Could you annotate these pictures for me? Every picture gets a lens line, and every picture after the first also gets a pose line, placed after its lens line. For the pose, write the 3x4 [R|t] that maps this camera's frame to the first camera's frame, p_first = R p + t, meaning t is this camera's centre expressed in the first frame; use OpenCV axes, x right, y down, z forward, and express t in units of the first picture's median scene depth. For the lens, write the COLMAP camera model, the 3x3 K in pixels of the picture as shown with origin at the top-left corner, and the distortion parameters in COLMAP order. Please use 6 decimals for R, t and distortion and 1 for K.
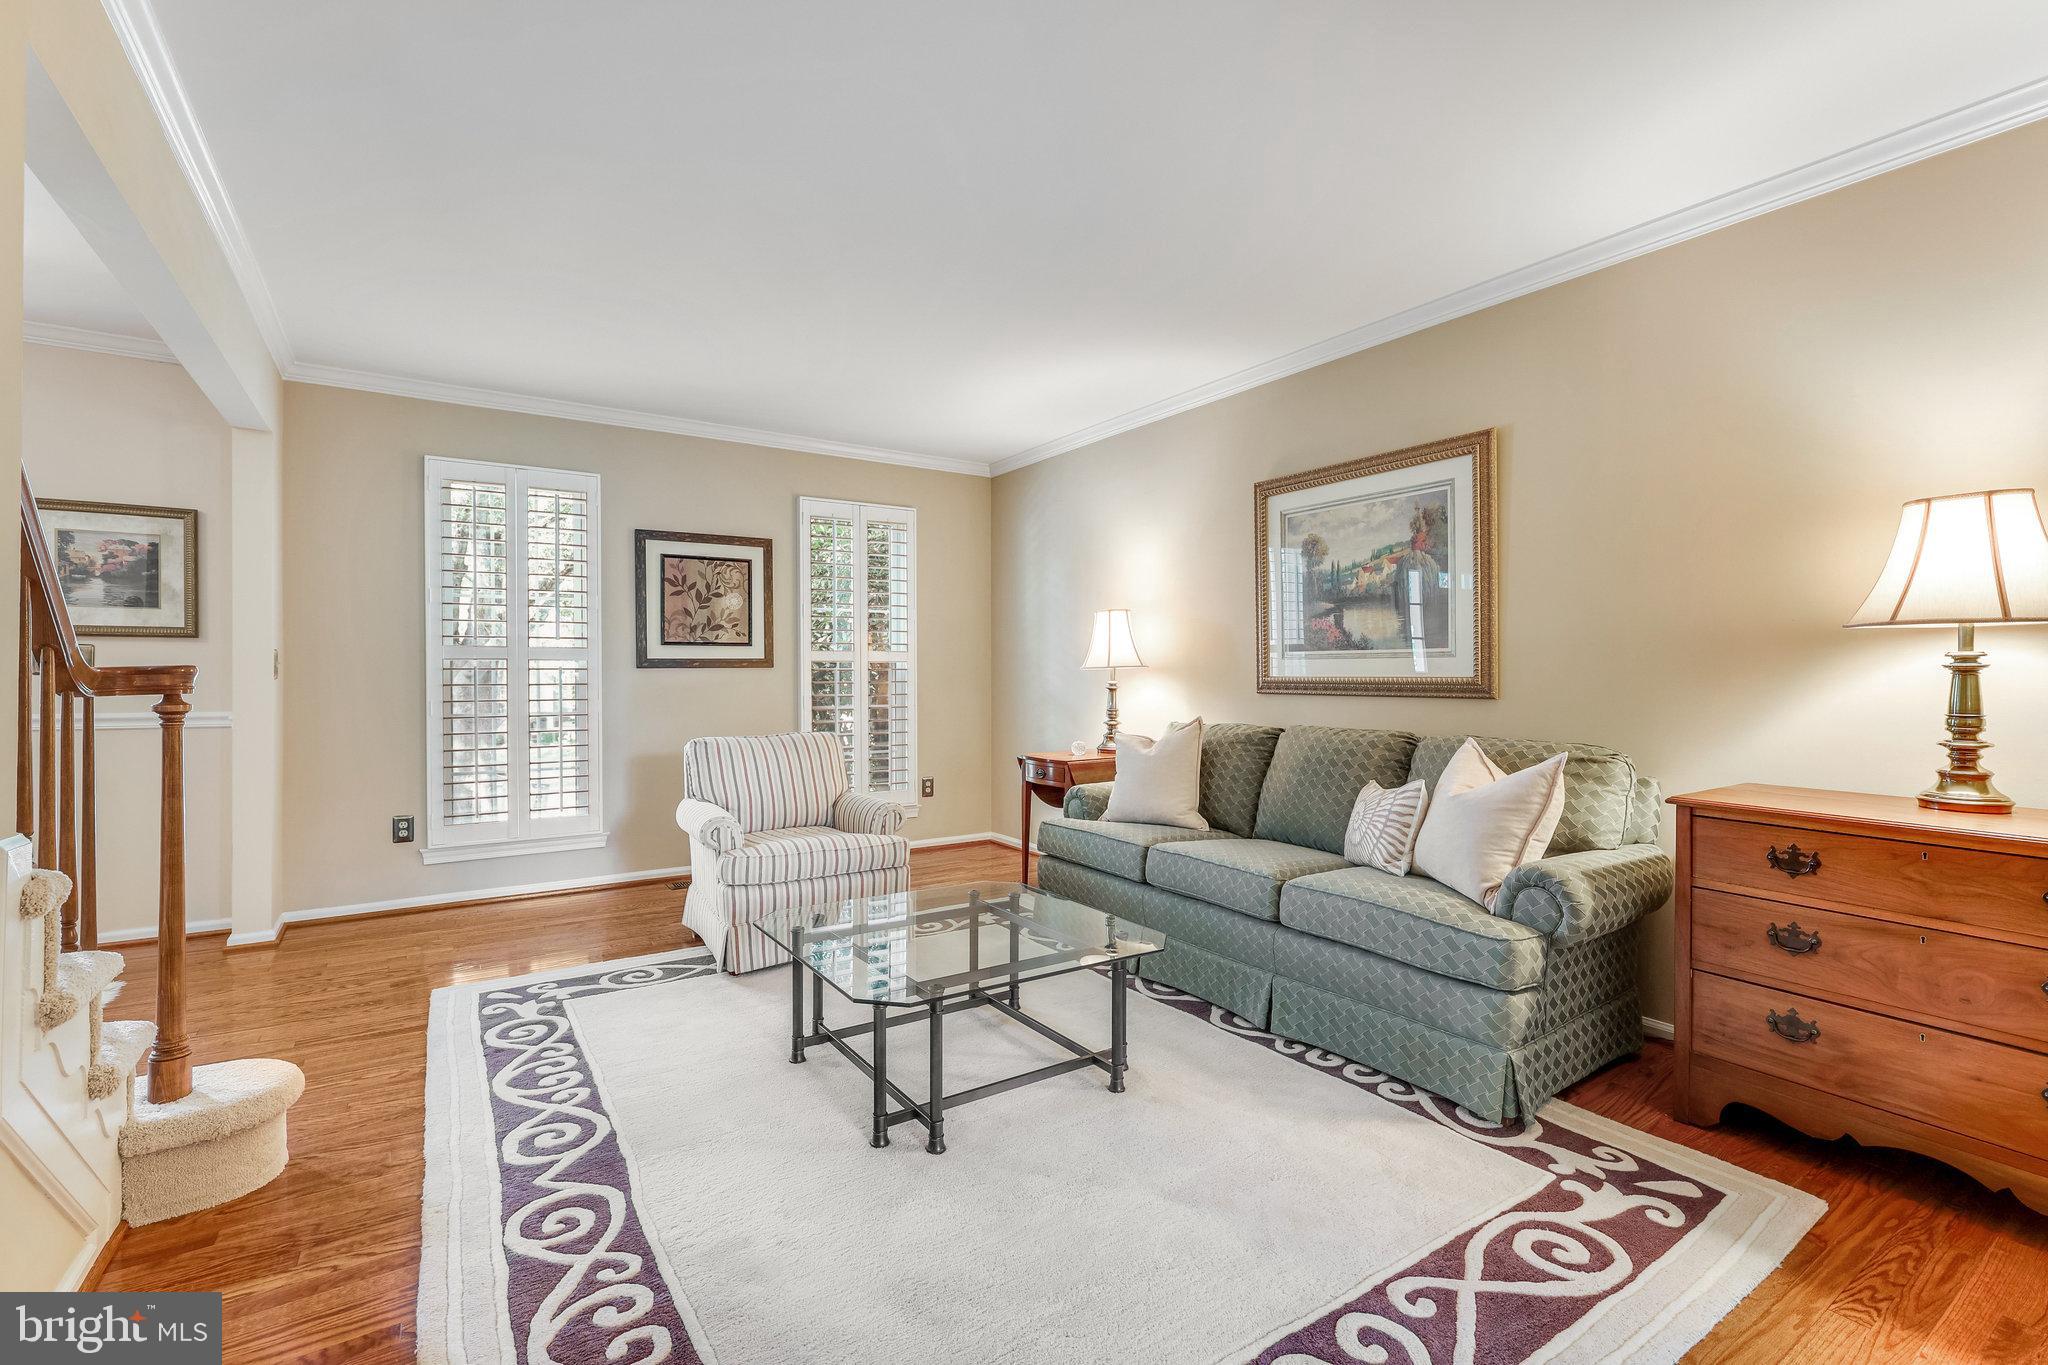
lens RADIAL K [[922.0, 0, 1022.1], [0, 922.0, 670.7], [0, 0, 1]] dist [-0.001376, -0.000245]
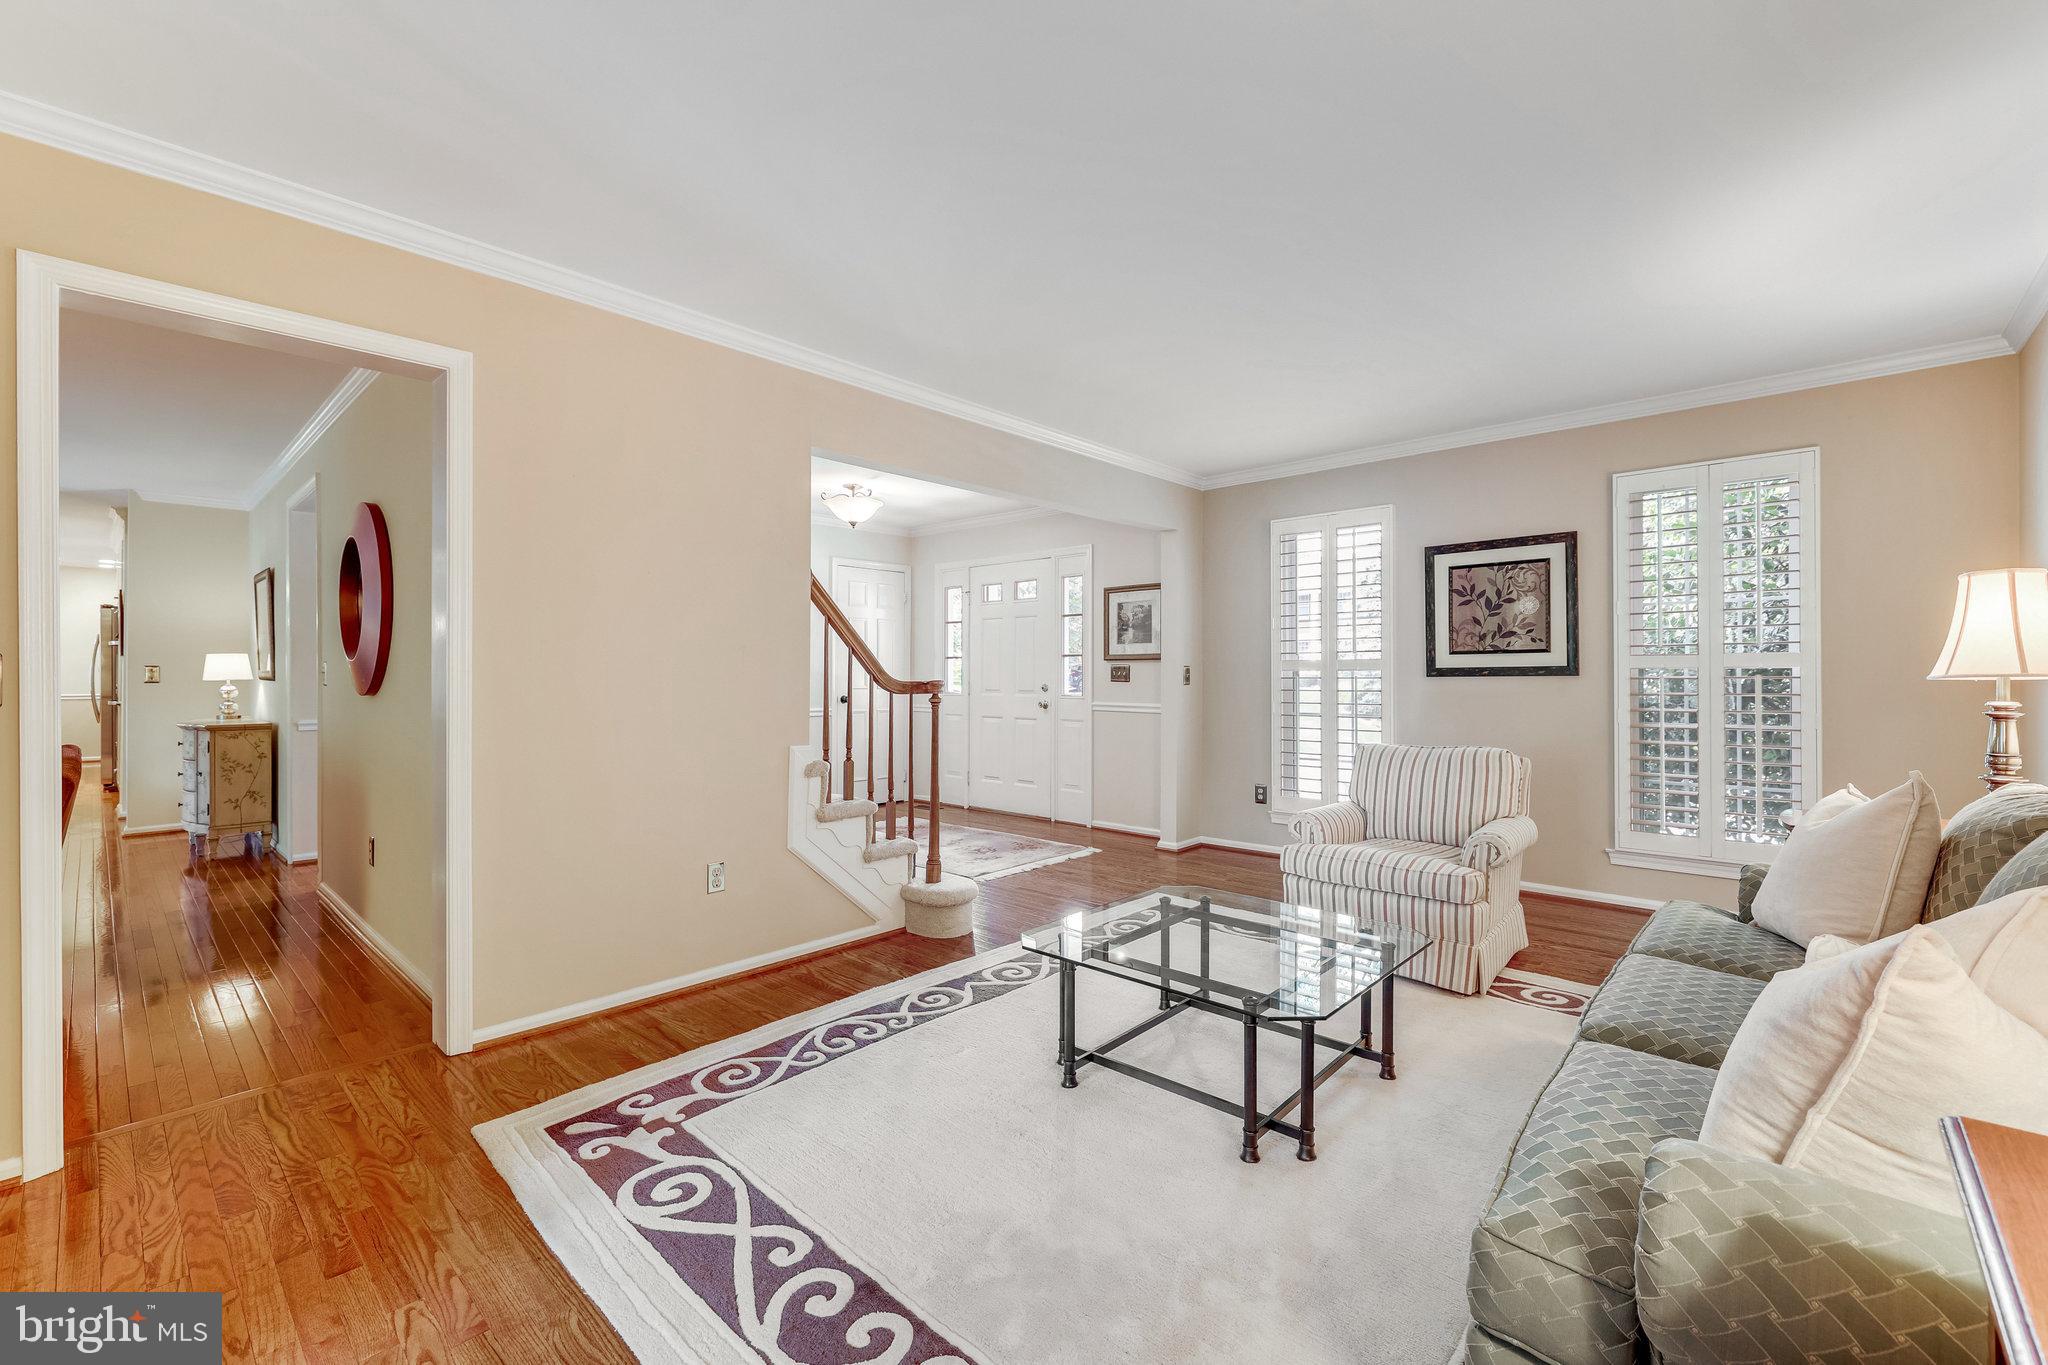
lens RADIAL K [[863.8, 0, 1022.3], [0, 863.8, 676.7], [0, 0, 1]] dist [0.002335, 0.000182]
pose [[0.234901, -0.000972, -0.972019, 0.582972], [0.005101, 0.999987, 0.000233, -0.007239], [0.972006, -0.005013, 0.234903, 0.398787]]
